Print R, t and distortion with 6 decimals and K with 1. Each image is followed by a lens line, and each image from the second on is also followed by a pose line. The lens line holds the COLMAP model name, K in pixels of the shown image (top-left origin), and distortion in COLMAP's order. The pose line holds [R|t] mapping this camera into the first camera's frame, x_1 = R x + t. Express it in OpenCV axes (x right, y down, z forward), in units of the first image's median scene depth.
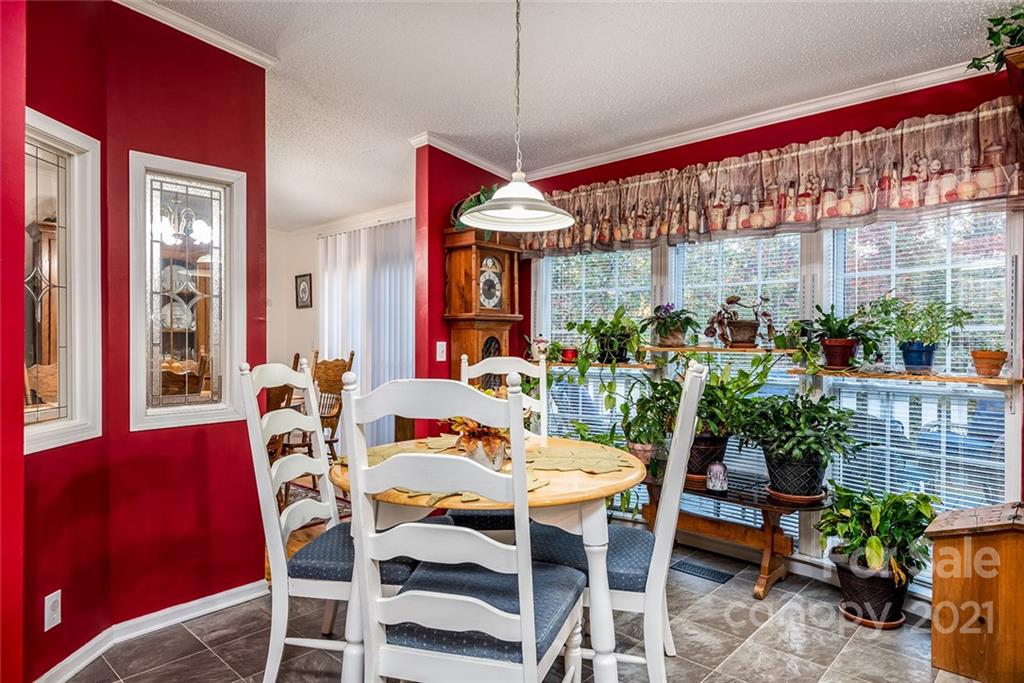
lens RADIAL K [[592.4, 0, 512.0], [0, 592.4, 341.5], [0, 0, 1]] dist [0.030199, -0.030453]
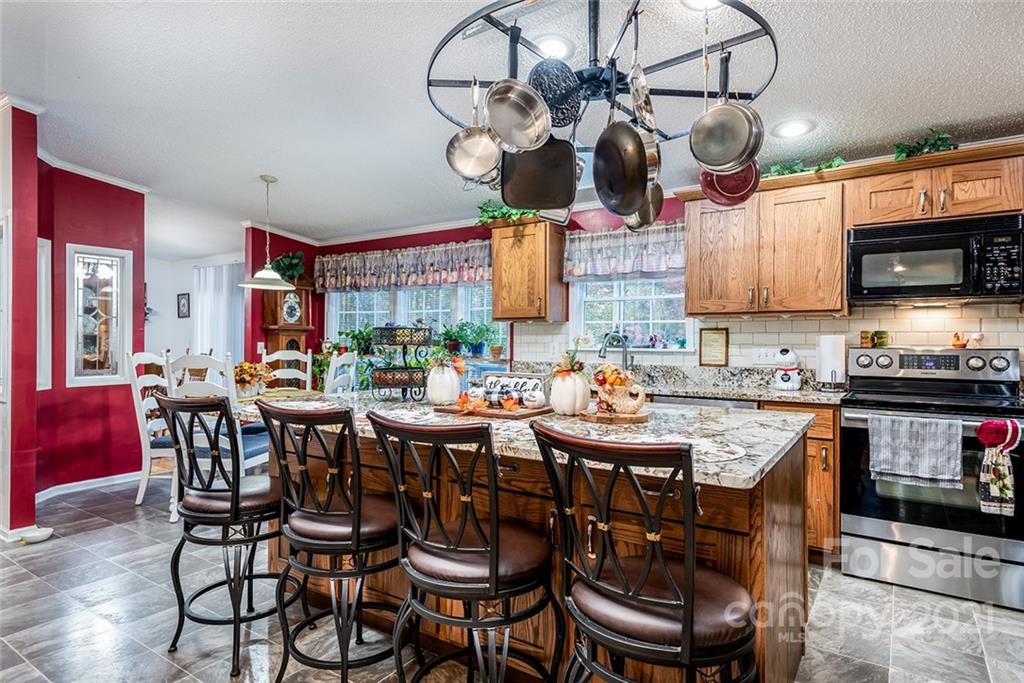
lens RADIAL K [[577.0, 0, 529.0], [0, 577.0, 342.0], [0, 0, 1]] dist [0.048054, -0.046671]
pose [[0.987641, 0.002963, 0.156708, 0.511106], [-0.002666, 0.999994, -0.002107, 0.001487], [-0.156713, 0.001663, 0.987643, -1.033984]]
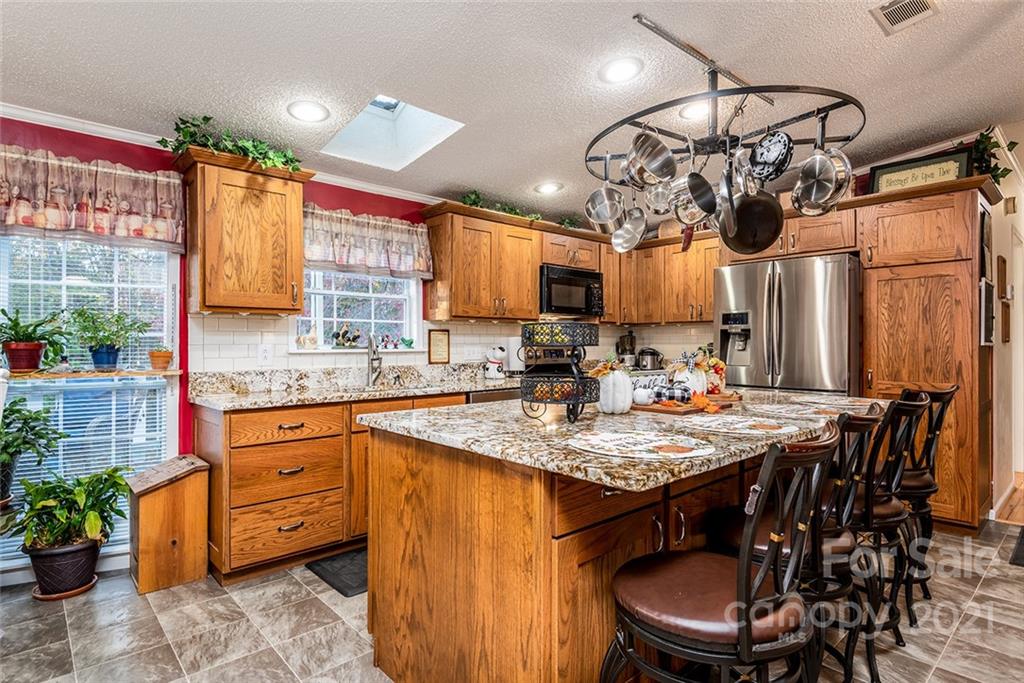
lens RADIAL K [[534.8, 0, 512.0], [0, 534.8, 341.5], [0, 0, 1]] dist [0.035431, -0.030060]
pose [[0.090890, -0.001231, 0.995860, -0.325042], [0.001833, 0.999998, 0.001069, -0.005958], [-0.995859, 0.001728, 0.090892, 0.071670]]
